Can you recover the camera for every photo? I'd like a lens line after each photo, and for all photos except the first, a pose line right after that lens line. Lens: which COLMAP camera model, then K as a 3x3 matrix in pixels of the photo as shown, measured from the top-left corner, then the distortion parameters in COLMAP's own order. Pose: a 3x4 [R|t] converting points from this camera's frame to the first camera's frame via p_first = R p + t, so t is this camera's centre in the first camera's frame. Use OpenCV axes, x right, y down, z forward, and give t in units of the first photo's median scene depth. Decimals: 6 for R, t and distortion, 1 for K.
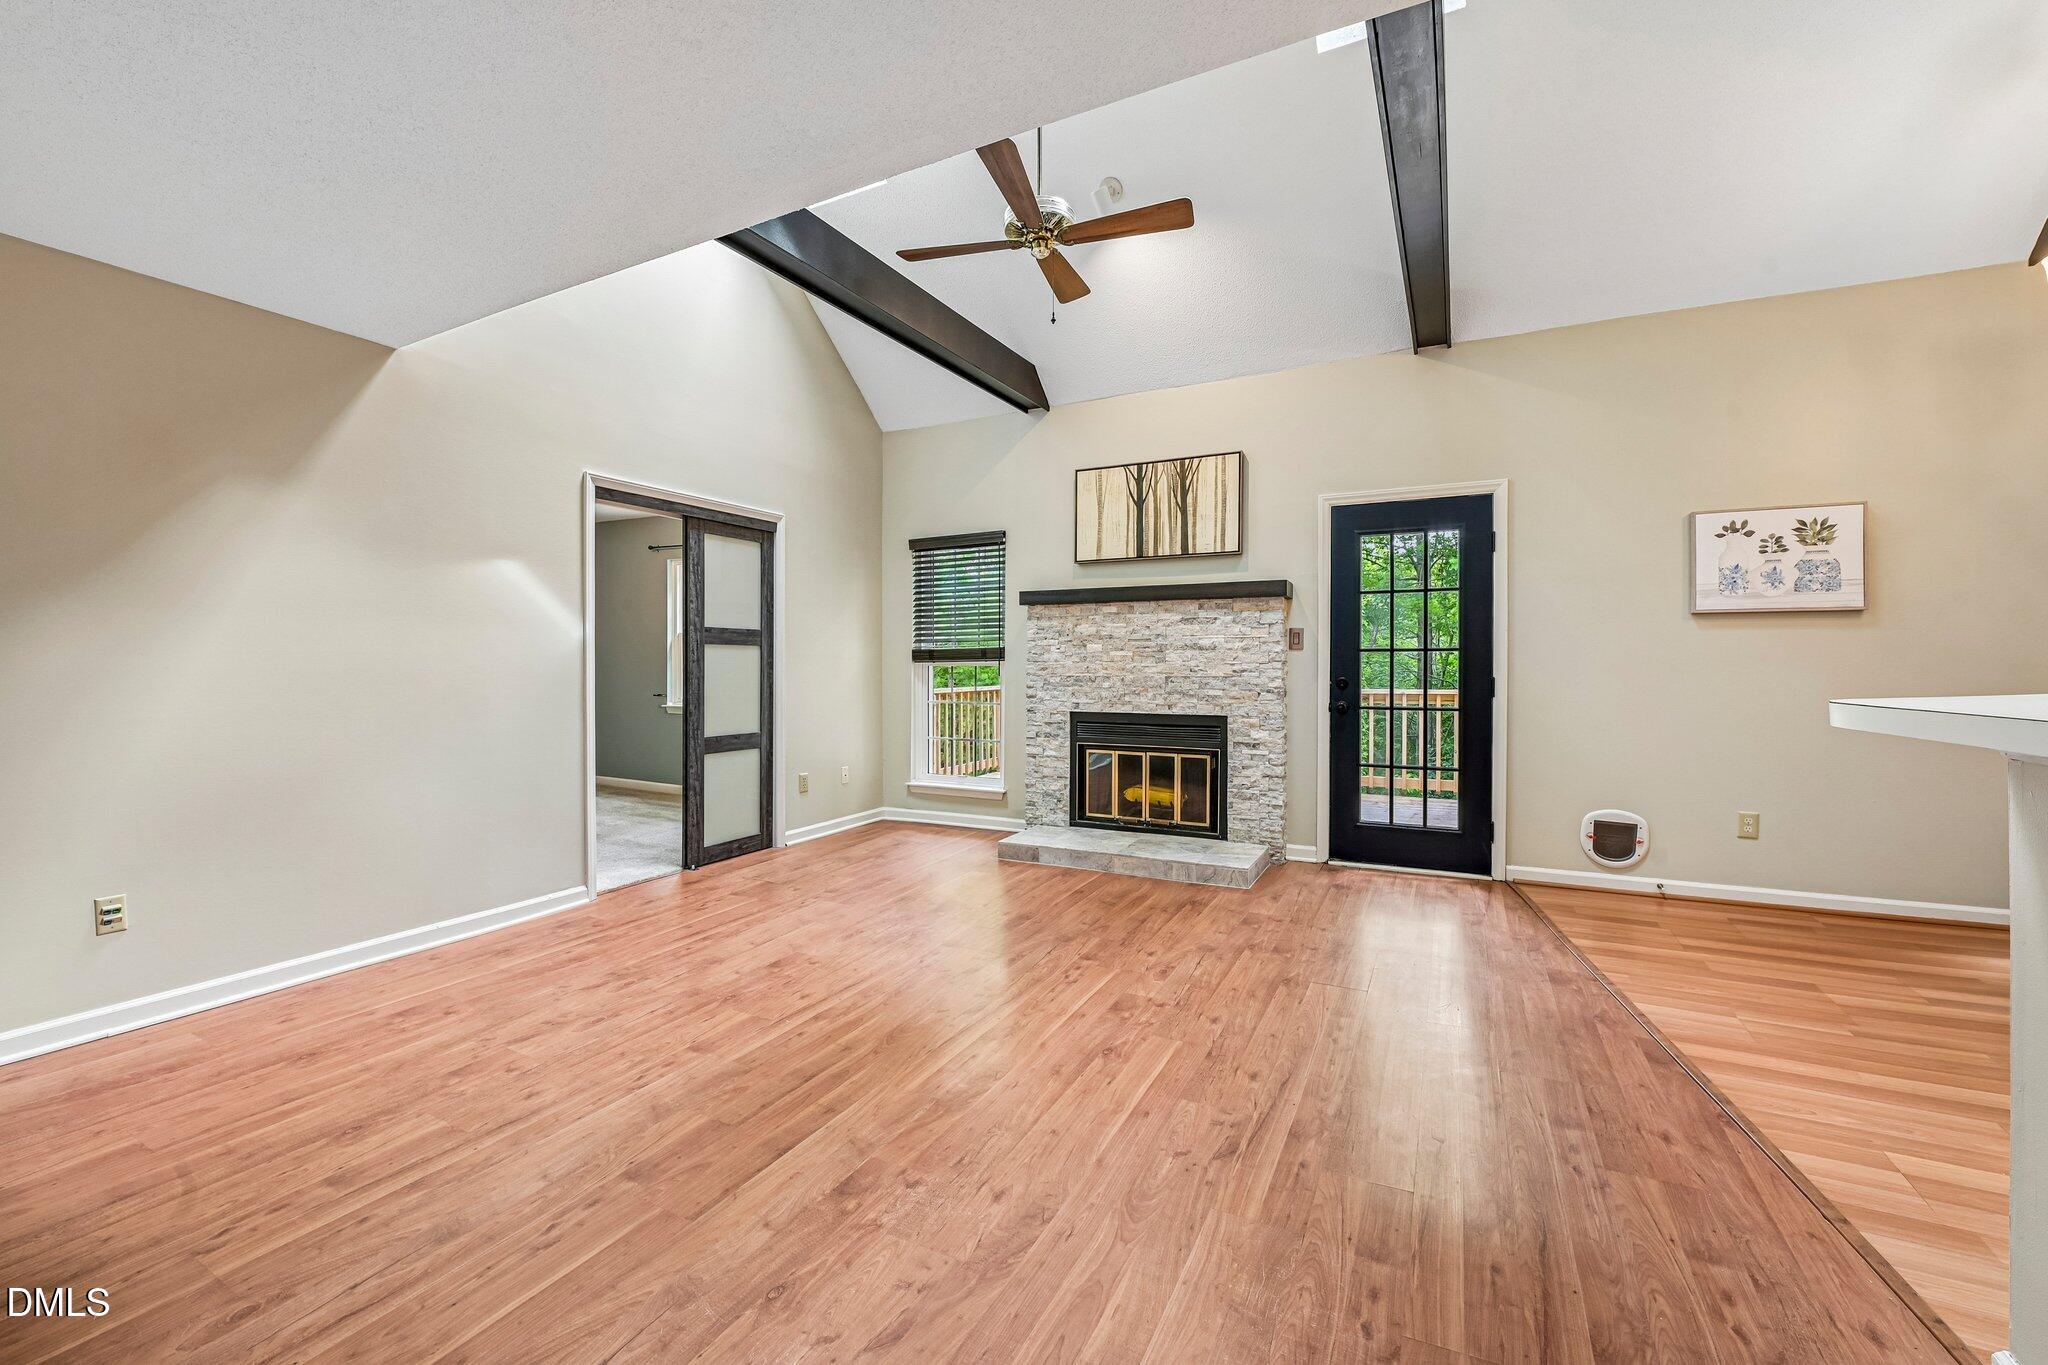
lens RADIAL K [[834.5, 0, 1020.5], [0, 834.5, 674.2], [0, 0, 1]] dist [-0.001385, -0.018236]
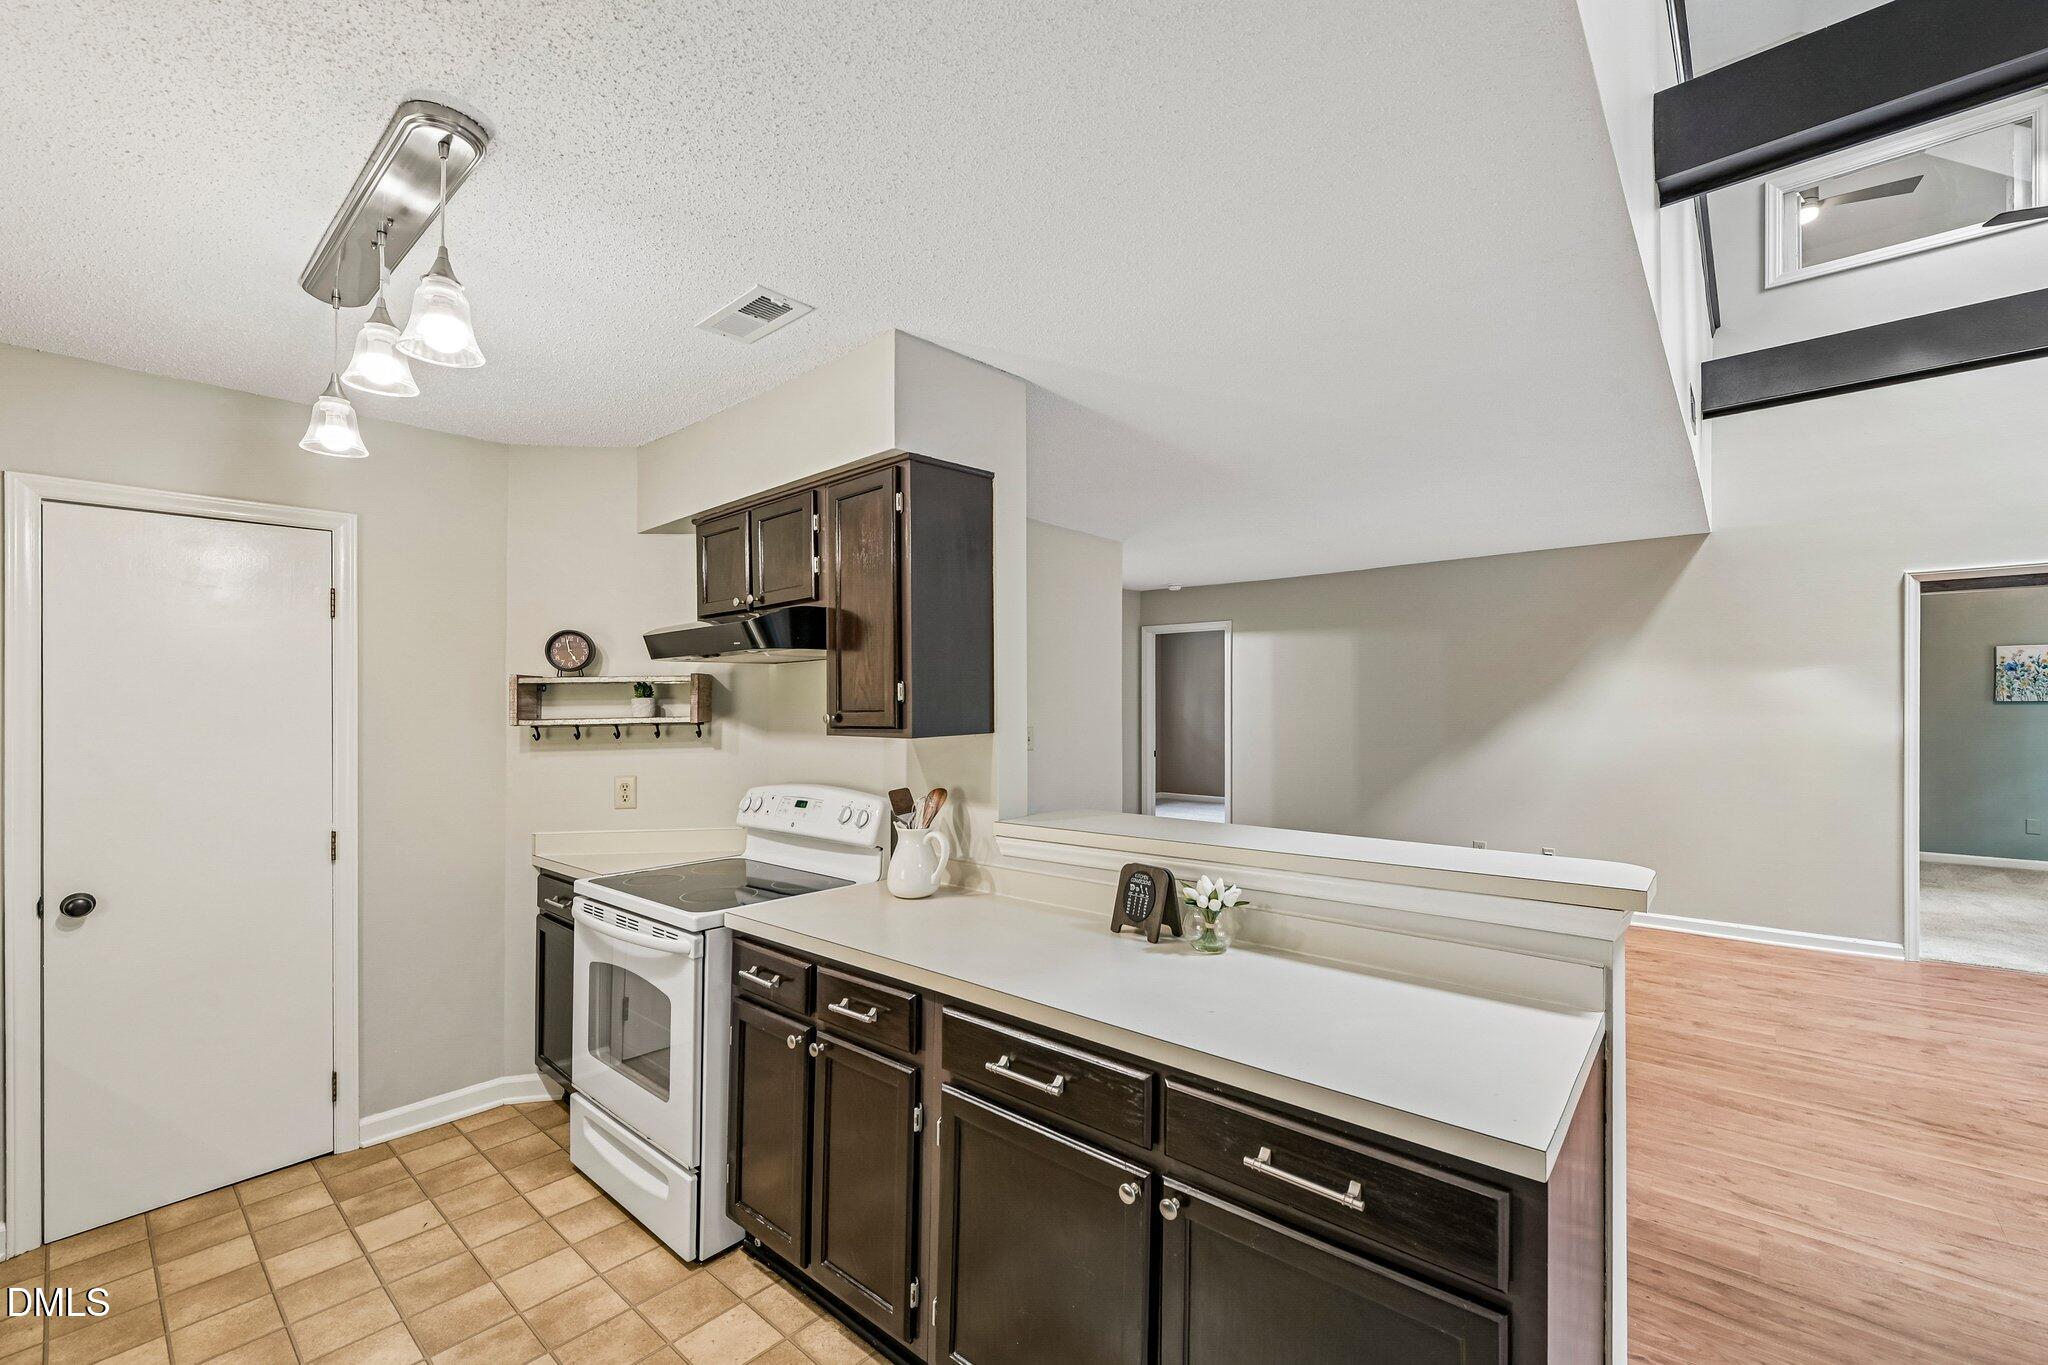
lens RADIAL K [[801.6, 0, 1078.9], [0, 801.6, 703.8], [0, 0, 1]] dist [-0.000601, -0.000254]
pose [[-0.184411, 0.002669, -0.982846, 0.631238], [-0.002141, 0.999993, 0.003117, -0.059197], [0.982847, 0.002679, -0.184404, 0.102881]]
